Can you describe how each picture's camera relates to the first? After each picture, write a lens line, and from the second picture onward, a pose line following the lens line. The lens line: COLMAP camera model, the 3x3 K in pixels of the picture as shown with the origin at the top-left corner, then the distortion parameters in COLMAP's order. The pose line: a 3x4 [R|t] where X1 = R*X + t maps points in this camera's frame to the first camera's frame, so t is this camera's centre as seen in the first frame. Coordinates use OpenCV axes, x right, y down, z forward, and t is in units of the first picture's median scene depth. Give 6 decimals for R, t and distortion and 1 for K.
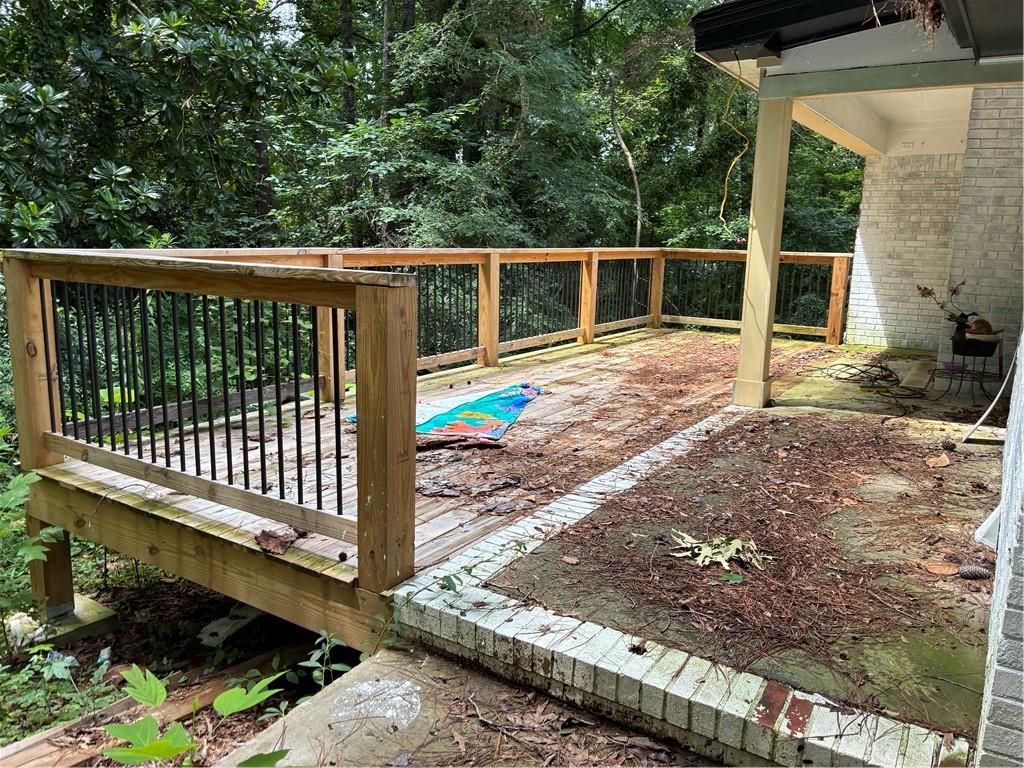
lens RADIAL K [[774.9, 0, 513.8], [0, 774.9, 378.3], [0, 0, 1]] dist [0.042358, -0.063232]
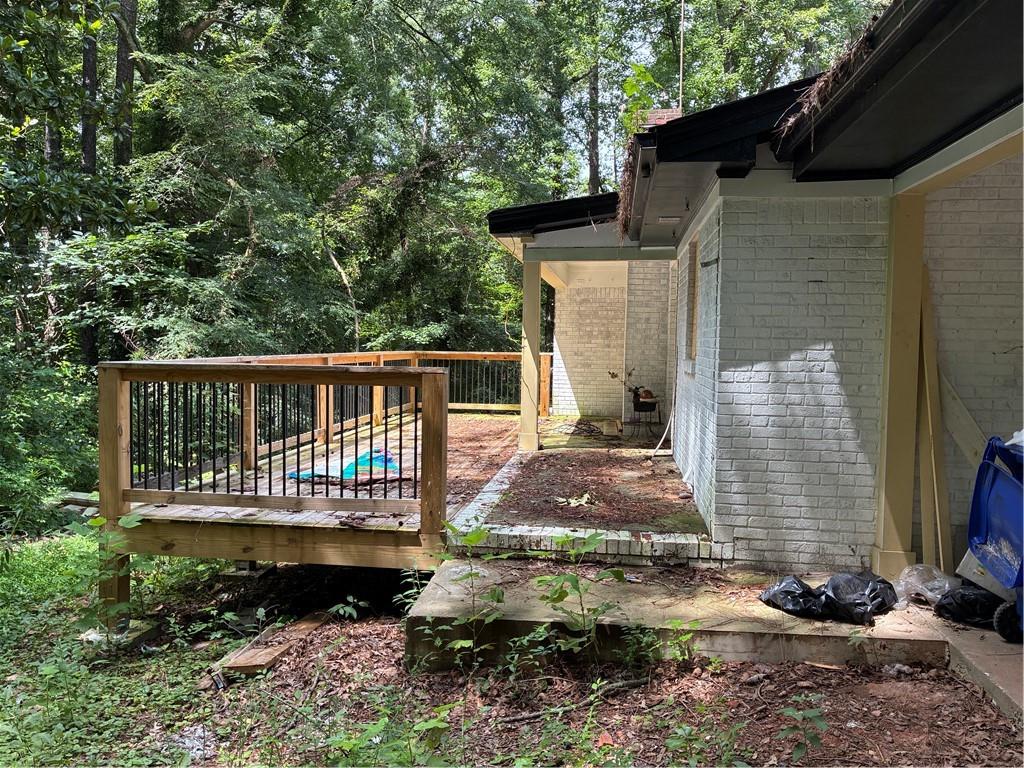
lens RADIAL K [[774.9, 0, 508.8], [0, 774.9, 387.9], [0, 0, 1]] dist [0.042358, -0.063232]
pose [[0.908349, -0.038878, 0.416402, -0.255129], [0.087248, 0.991378, -0.097763, 0.040044], [-0.409011, 0.125133, 0.903909, -0.271898]]
